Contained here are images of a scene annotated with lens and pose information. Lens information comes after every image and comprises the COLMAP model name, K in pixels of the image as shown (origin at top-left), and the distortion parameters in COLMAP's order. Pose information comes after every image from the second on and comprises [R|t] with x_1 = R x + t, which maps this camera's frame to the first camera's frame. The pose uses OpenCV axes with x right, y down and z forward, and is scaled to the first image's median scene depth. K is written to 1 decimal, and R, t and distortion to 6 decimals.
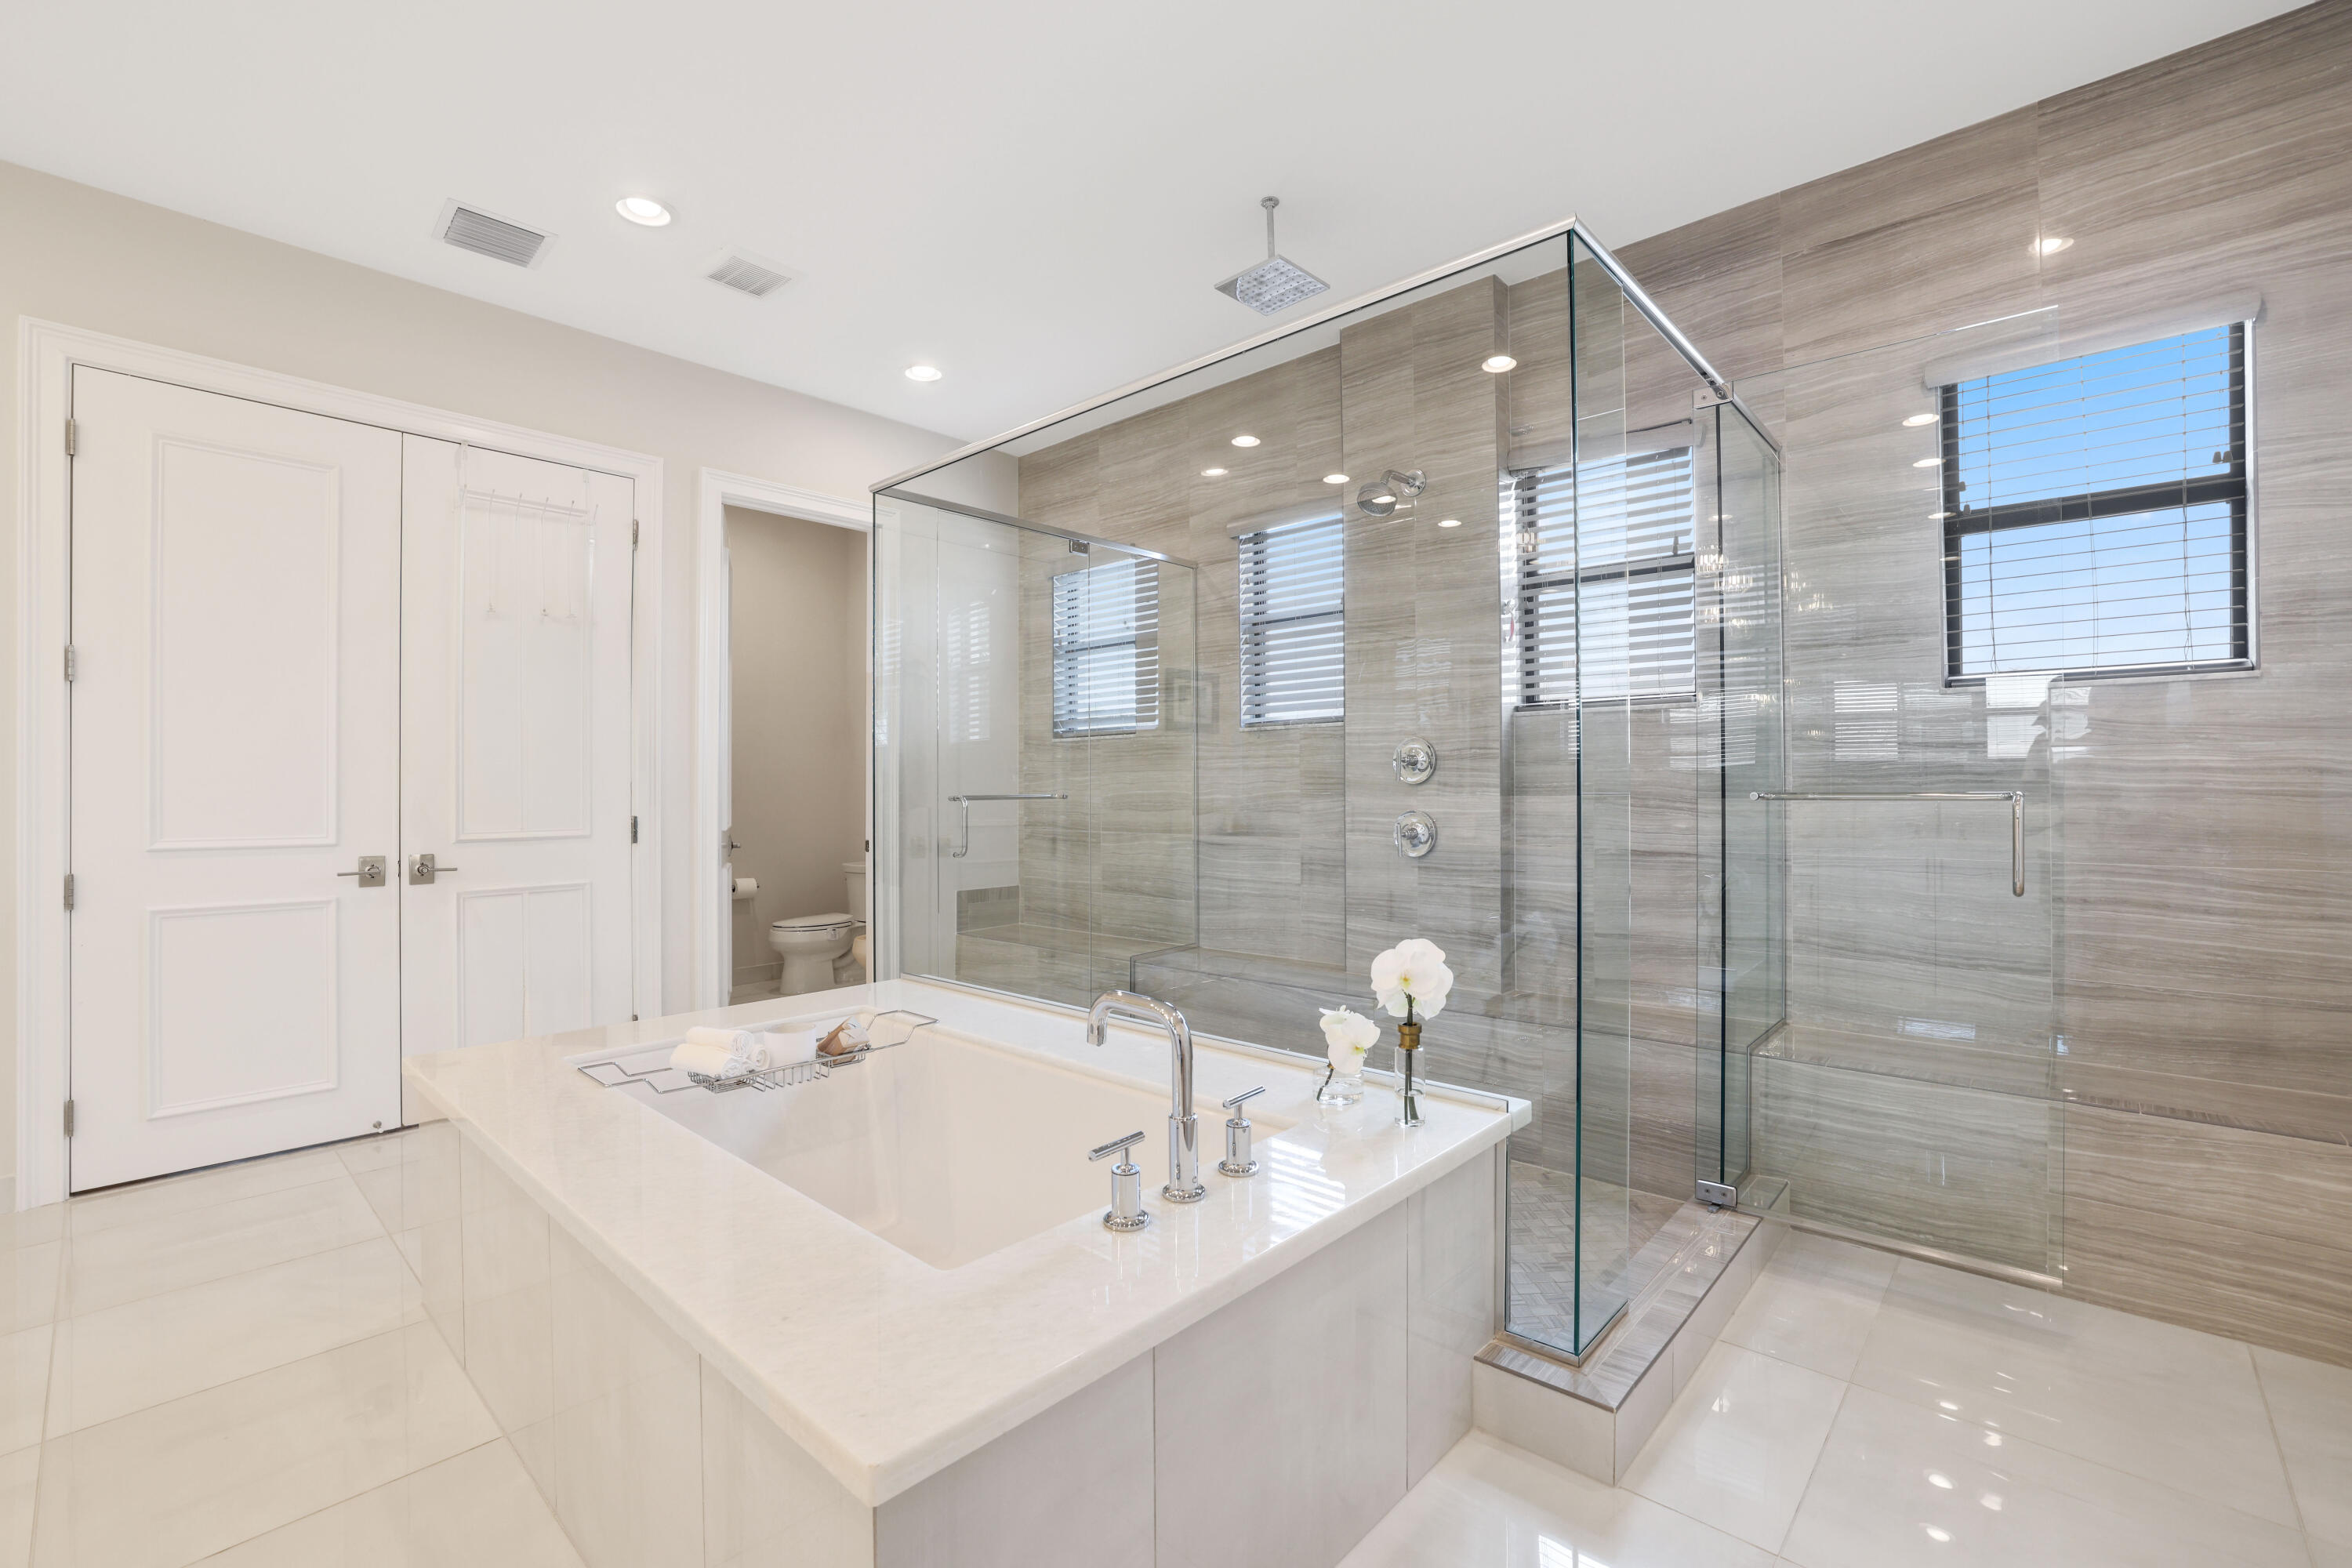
lens RADIAL K [[1038.7, 0, 1176.0], [0, 1038.7, 784.0], [0, 0, 1]] dist [-0.002563, -0.000095]
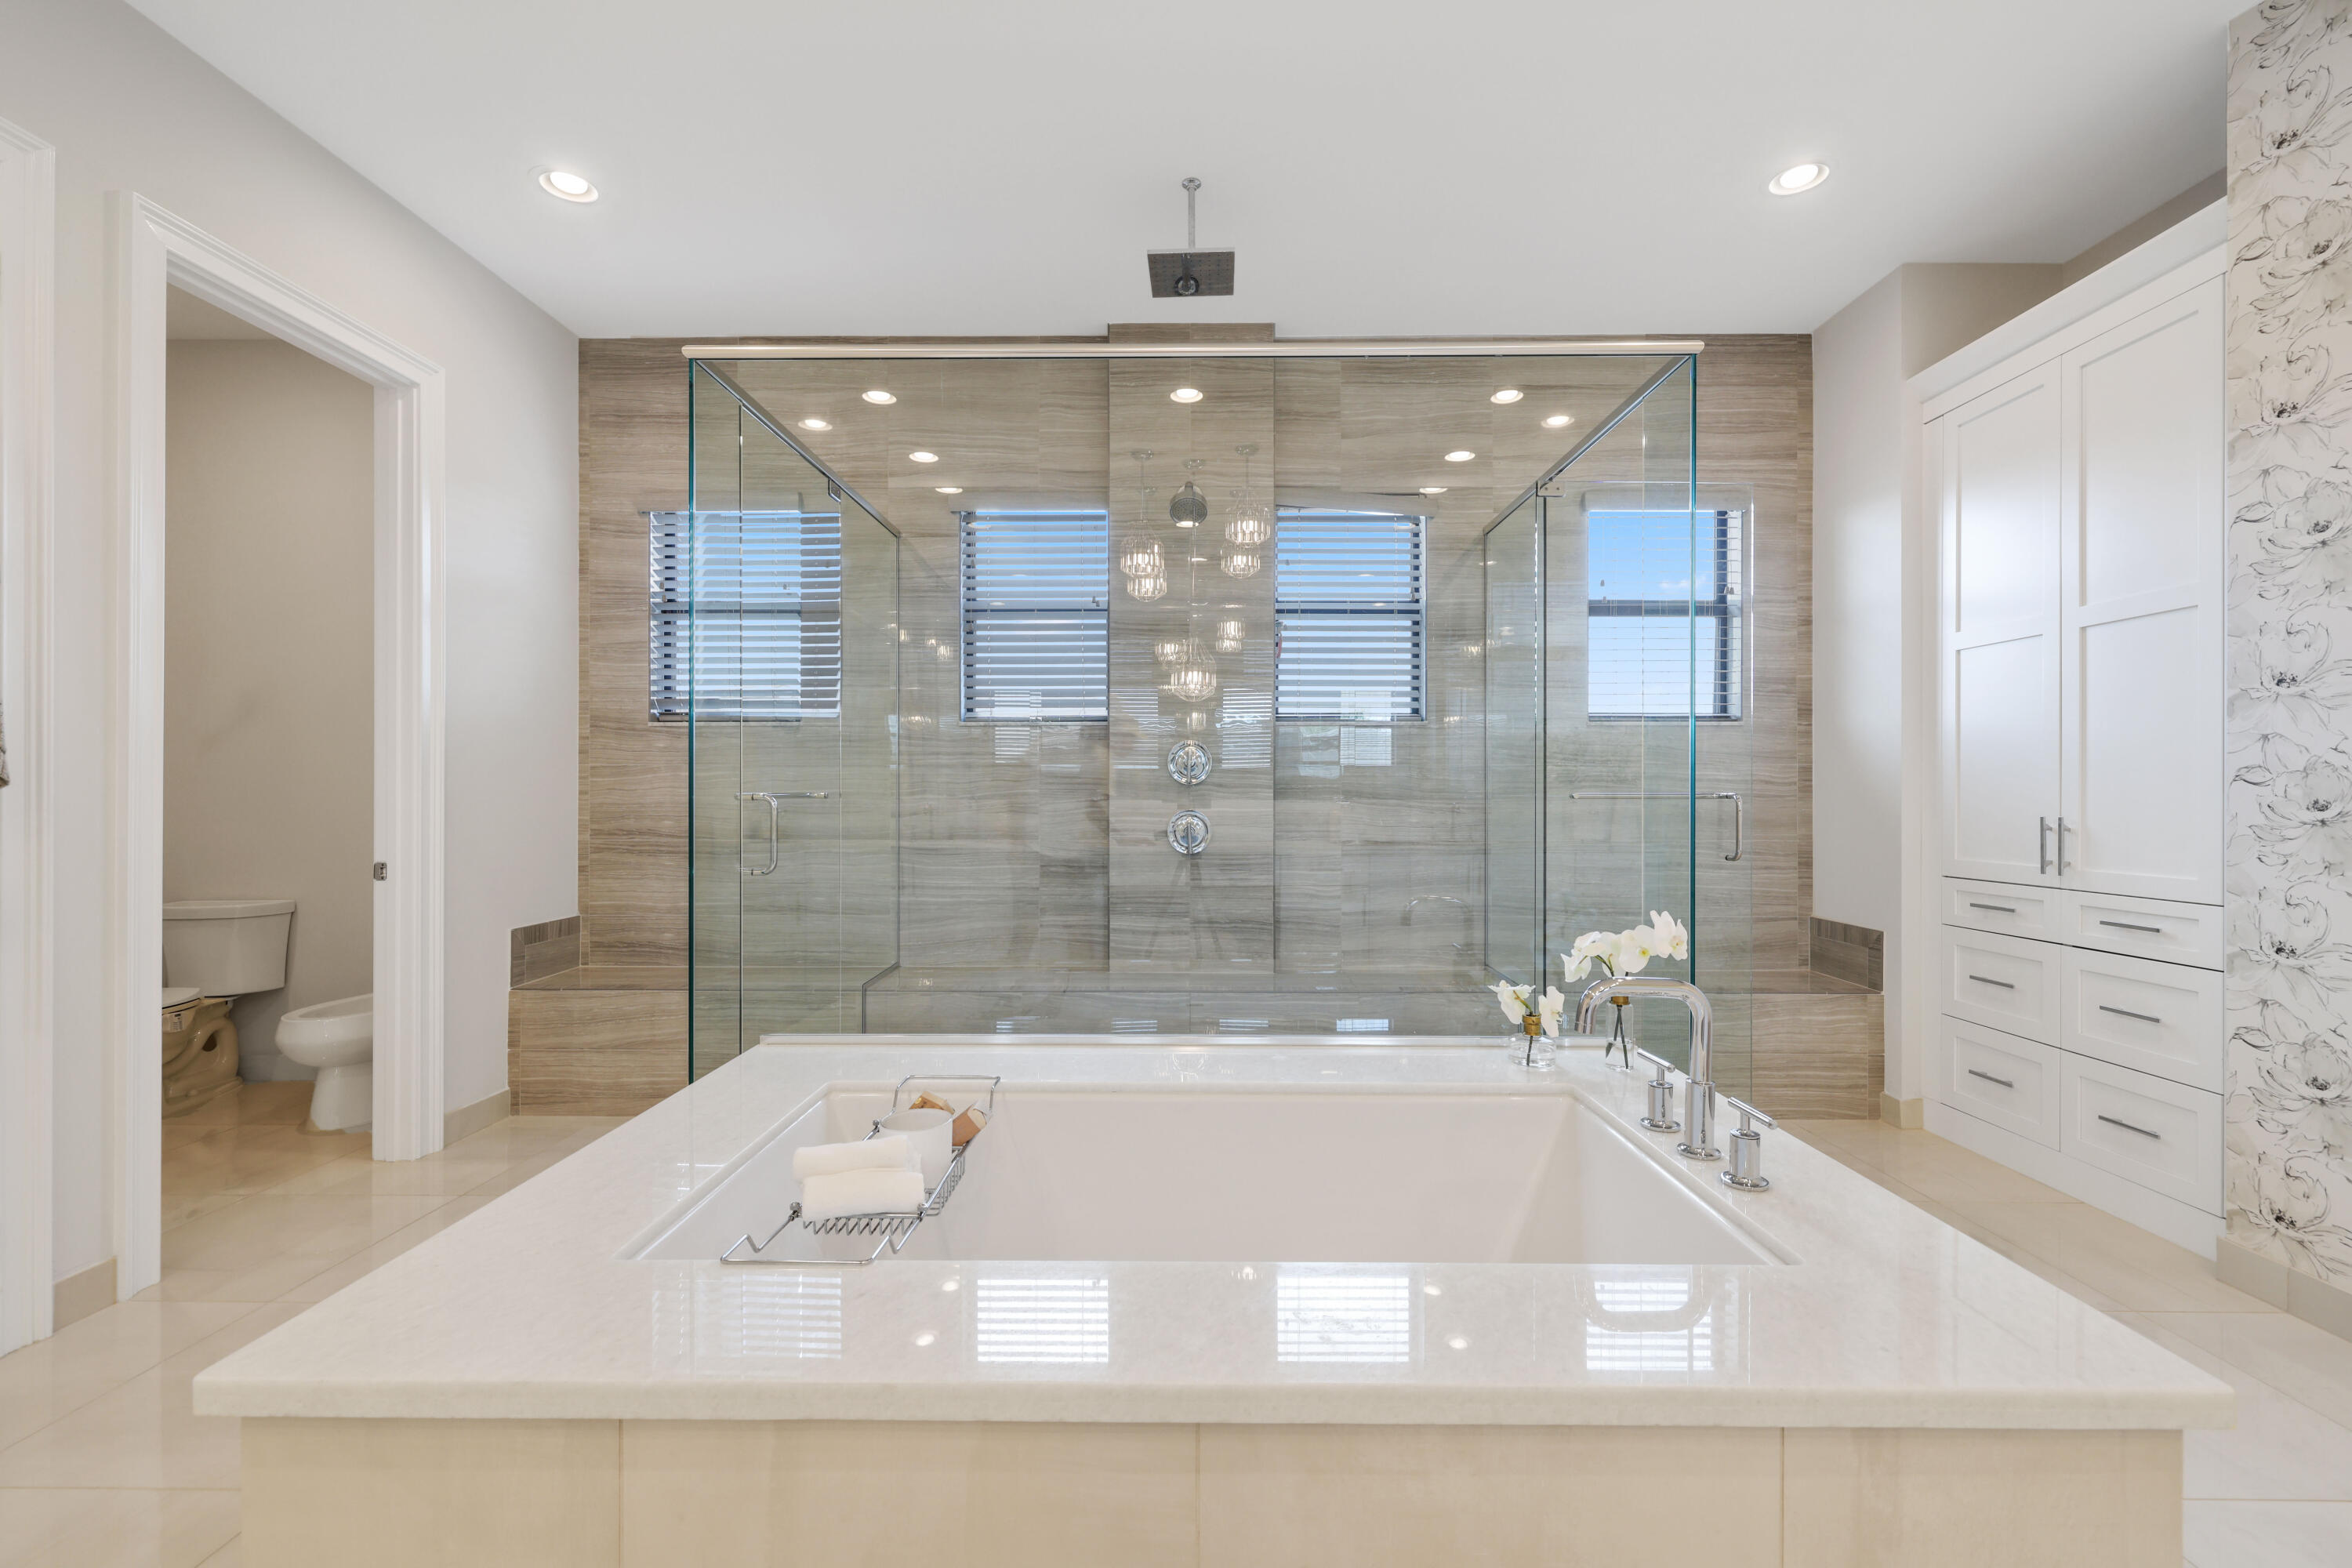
lens RADIAL K [[994.8, 0, 1188.6], [0, 994.8, 796.2], [0, 0, 1]] dist [0.001551, -0.000019]
pose [[0.745680, 0.003622, 0.666295, -0.373474], [-0.008157, 0.999960, 0.003693, 0.006728], [-0.666255, -0.008188, 0.745679, 0.212728]]
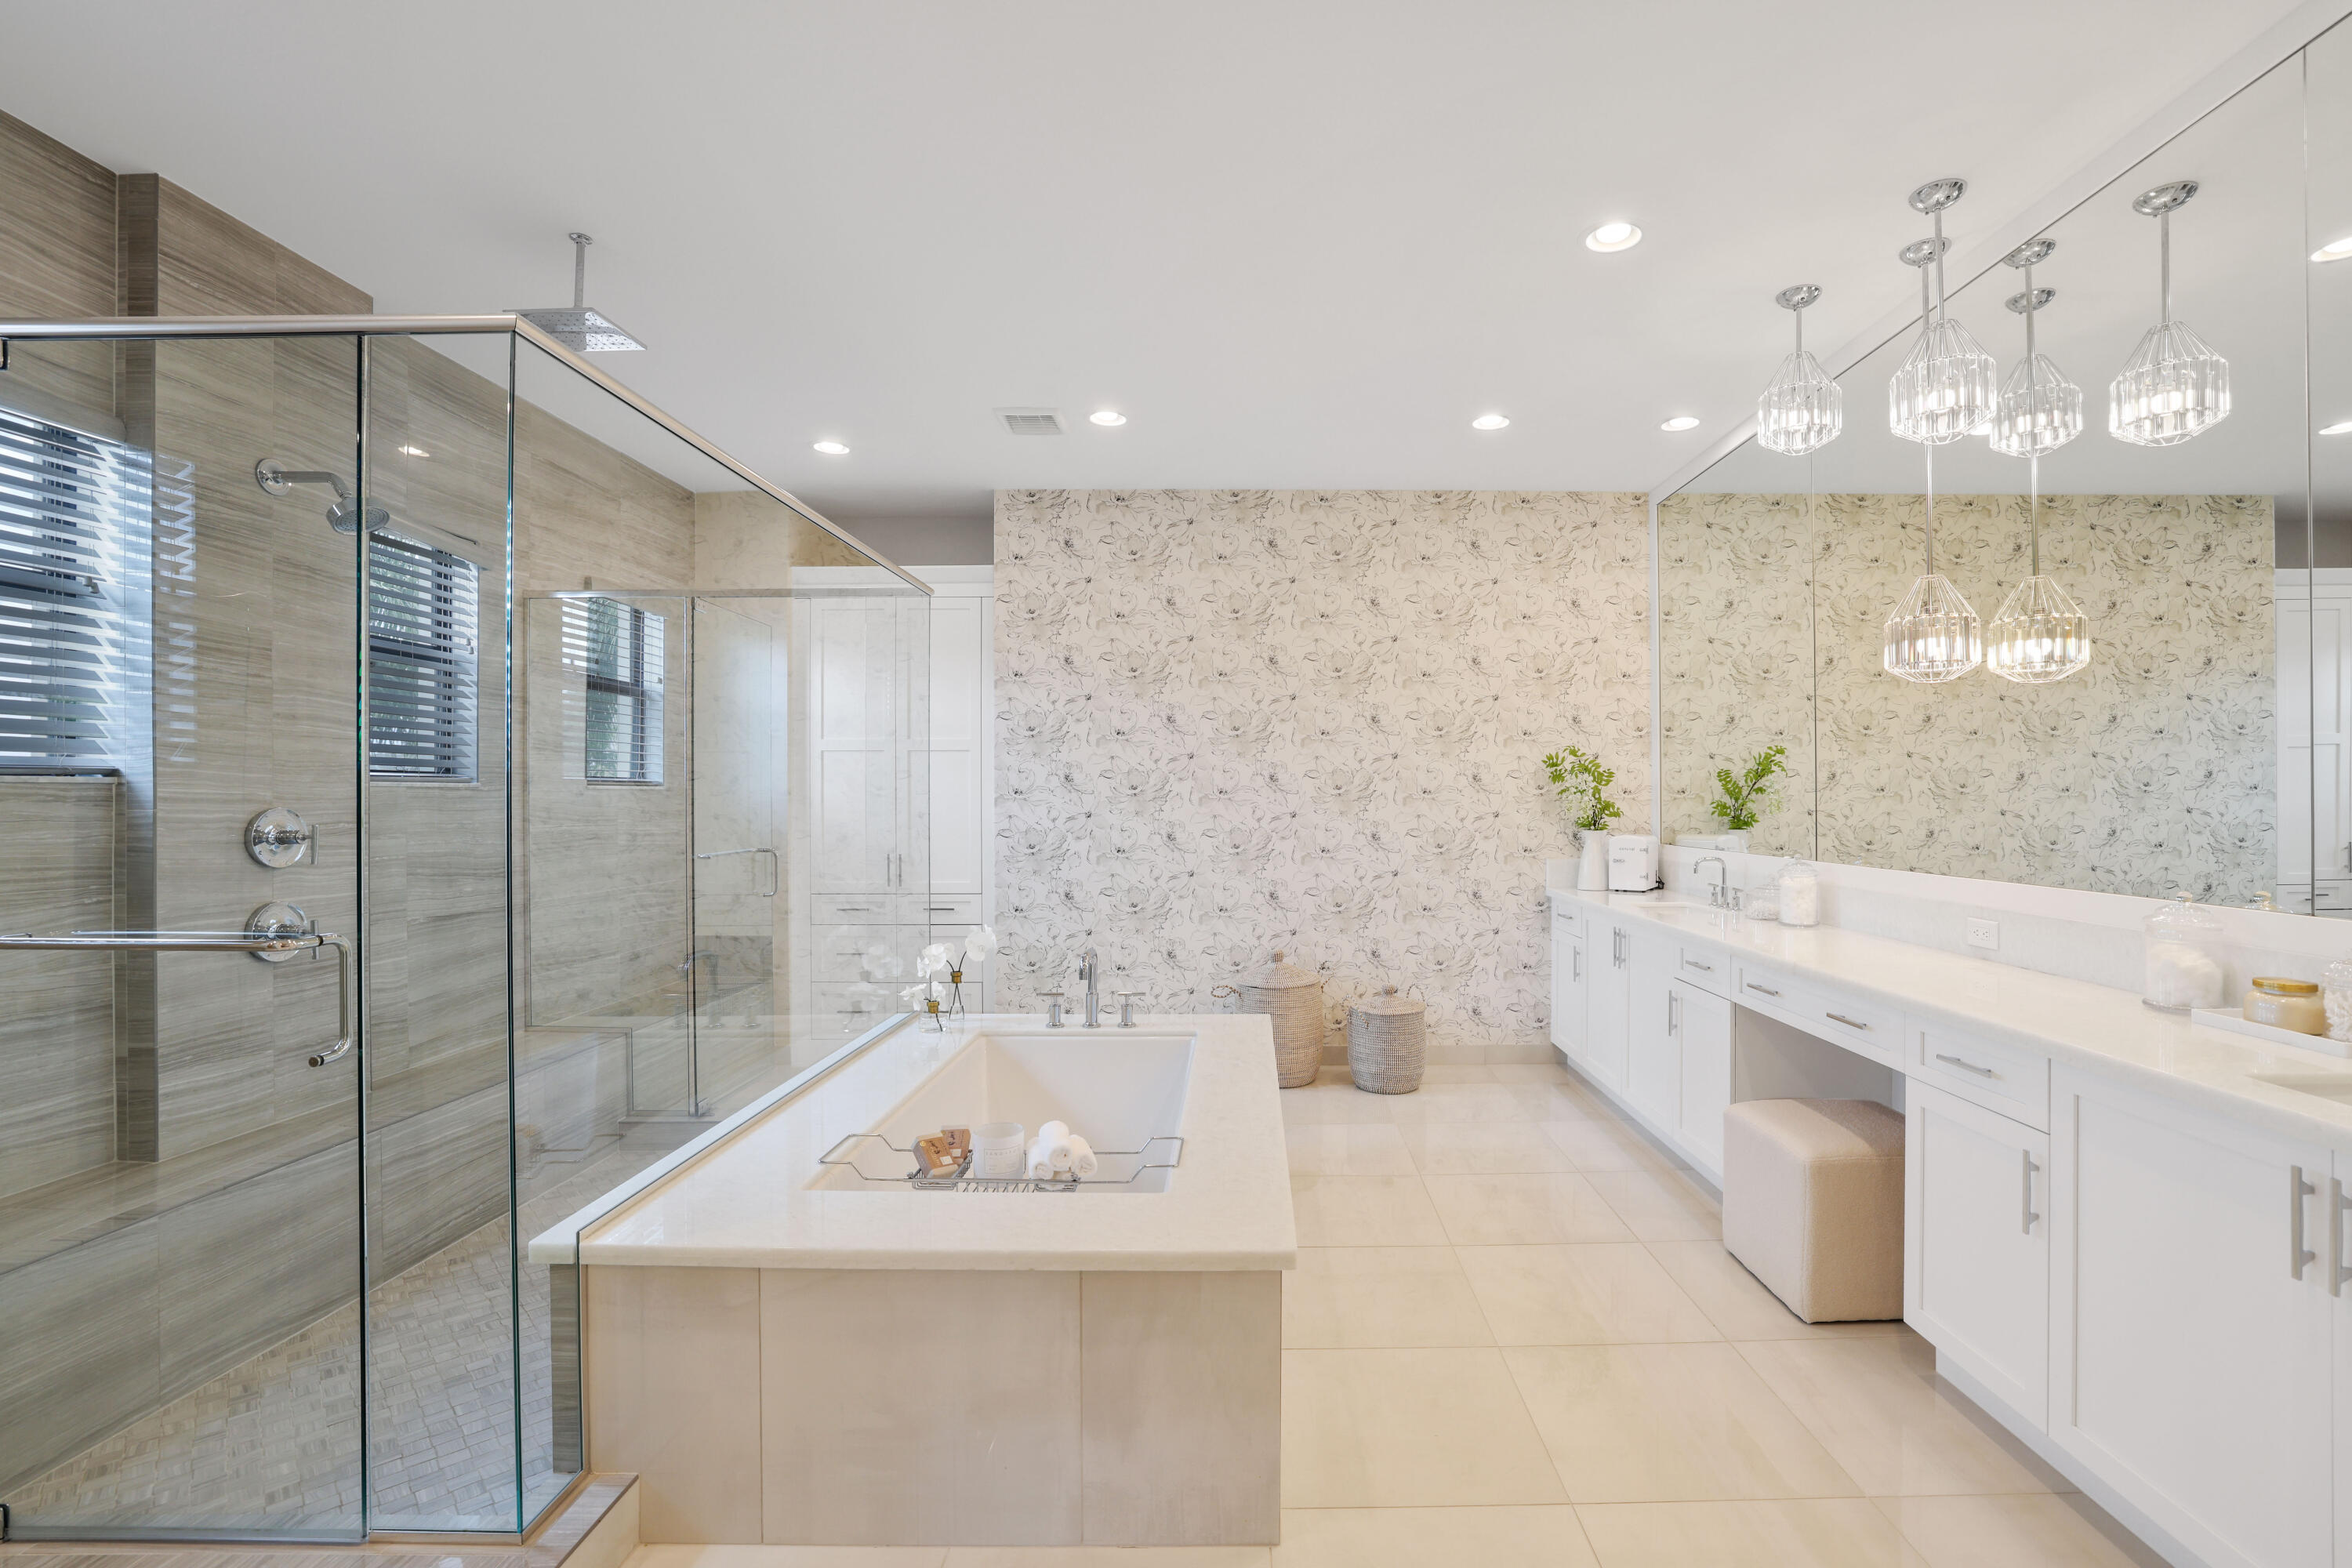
lens RADIAL K [[1042.3, 0, 1235.5], [0, 1042.3, 790.6], [0, 0, 1]] dist [-0.034779, 0.000380]
pose [[-0.667415, 0.005687, 0.744664, -0.683206], [-0.001958, 0.999954, -0.009392, -0.044093], [-0.744683, -0.007726, -0.667373, 0.820570]]
